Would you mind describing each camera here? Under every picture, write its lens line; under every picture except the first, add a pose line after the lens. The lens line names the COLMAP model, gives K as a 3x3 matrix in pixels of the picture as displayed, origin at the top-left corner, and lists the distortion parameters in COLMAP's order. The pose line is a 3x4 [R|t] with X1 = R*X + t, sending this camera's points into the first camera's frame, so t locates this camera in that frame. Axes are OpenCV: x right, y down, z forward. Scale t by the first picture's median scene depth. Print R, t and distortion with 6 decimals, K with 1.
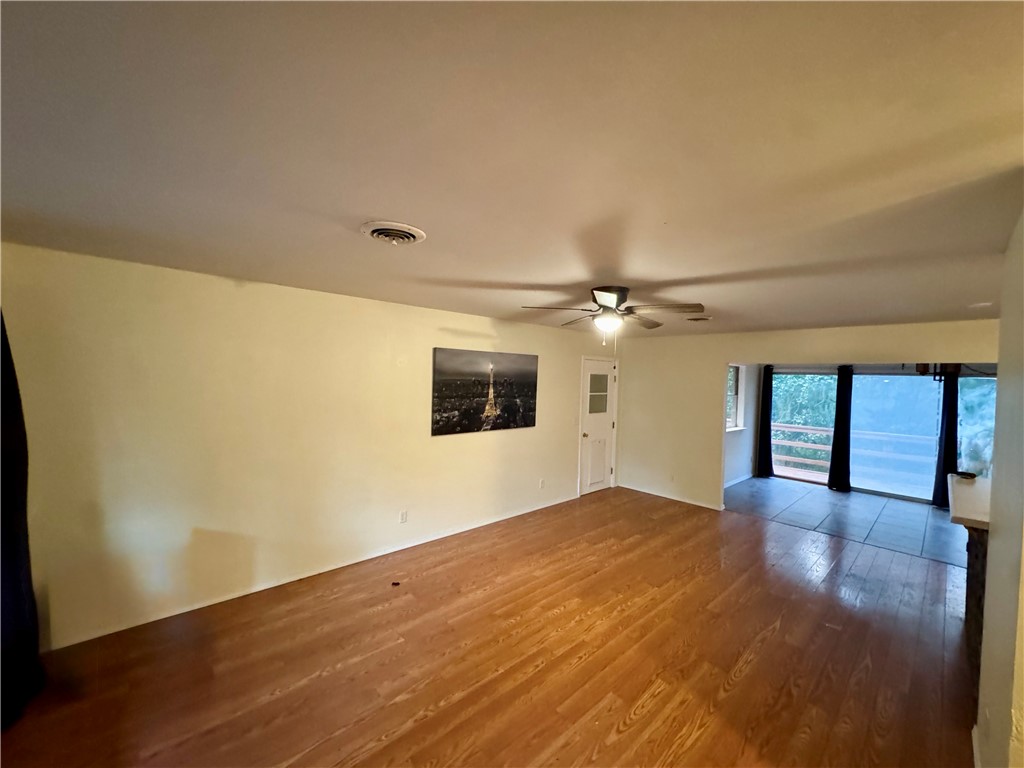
lens RADIAL K [[406.1, 0, 515.3], [0, 406.1, 387.7], [0, 0, 1]] dist [0.000212, -0.000011]
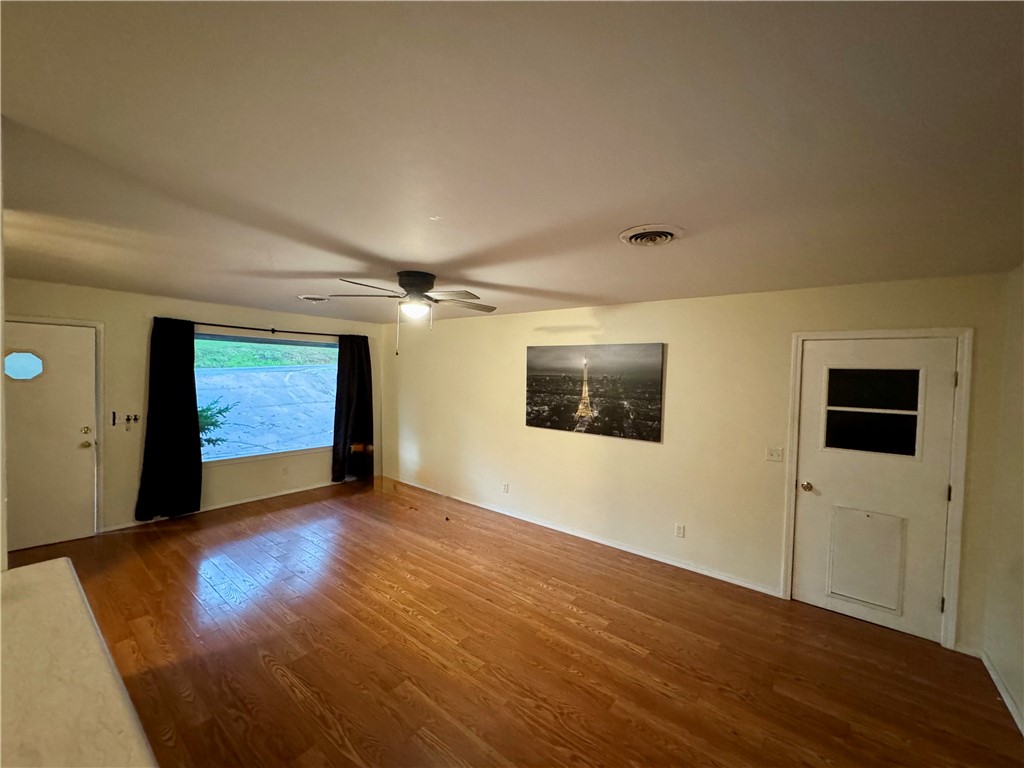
lens RADIAL K [[406.1, 0, 507.9], [0, 406.1, 386.8], [0, 0, 1]] dist [0.000212, -0.000011]
pose [[0.152845, 0.010739, -0.988192, 0.828409], [-0.050262, 0.998731, 0.003080, 0.010071], [0.986971, 0.049198, 0.153191, 0.719186]]
